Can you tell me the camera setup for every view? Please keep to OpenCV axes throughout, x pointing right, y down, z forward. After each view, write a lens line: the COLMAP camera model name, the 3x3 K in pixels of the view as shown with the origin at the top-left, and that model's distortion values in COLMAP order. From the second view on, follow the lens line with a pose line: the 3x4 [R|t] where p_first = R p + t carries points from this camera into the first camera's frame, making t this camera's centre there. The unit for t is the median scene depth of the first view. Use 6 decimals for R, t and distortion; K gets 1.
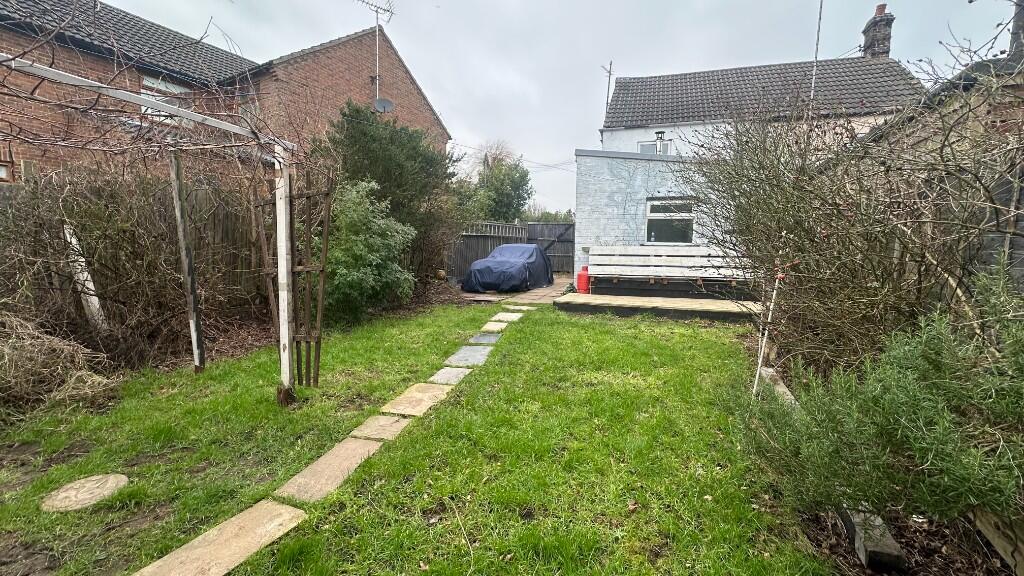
lens RADIAL K [[407.4, 0, 513.0], [0, 407.4, 285.0], [0, 0, 1]] dist [-0.000919, 0.000079]
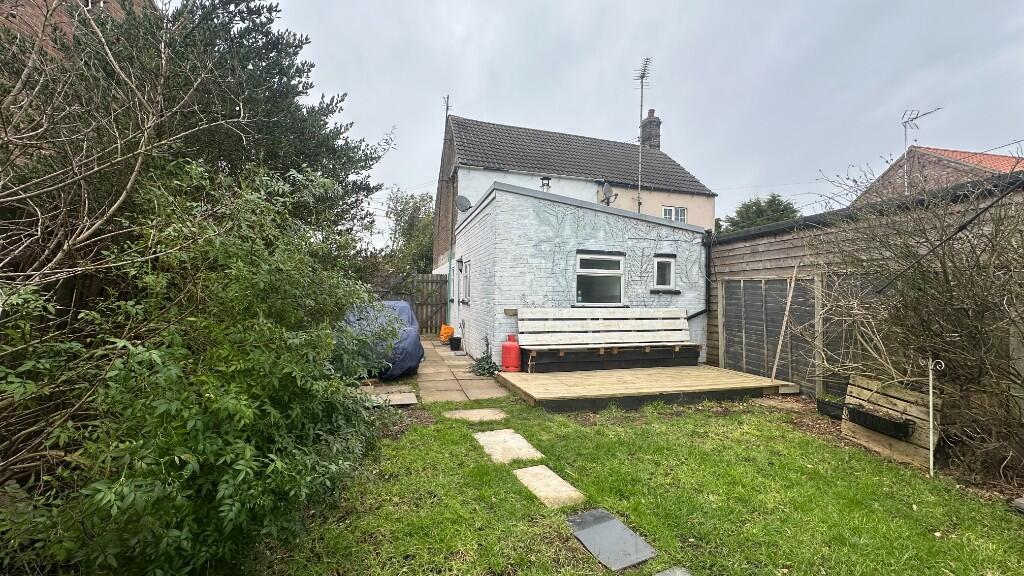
lens RADIAL K [[407.4, 0, 513.0], [0, 407.4, 285.0], [0, 0, 1]] dist [-0.000919, 0.000079]
pose [[0.829990, 0.013177, 0.557623, -0.248010], [0.045924, 0.994712, -0.091862, -0.070411], [-0.555885, 0.101853, 0.824996, 0.382084]]
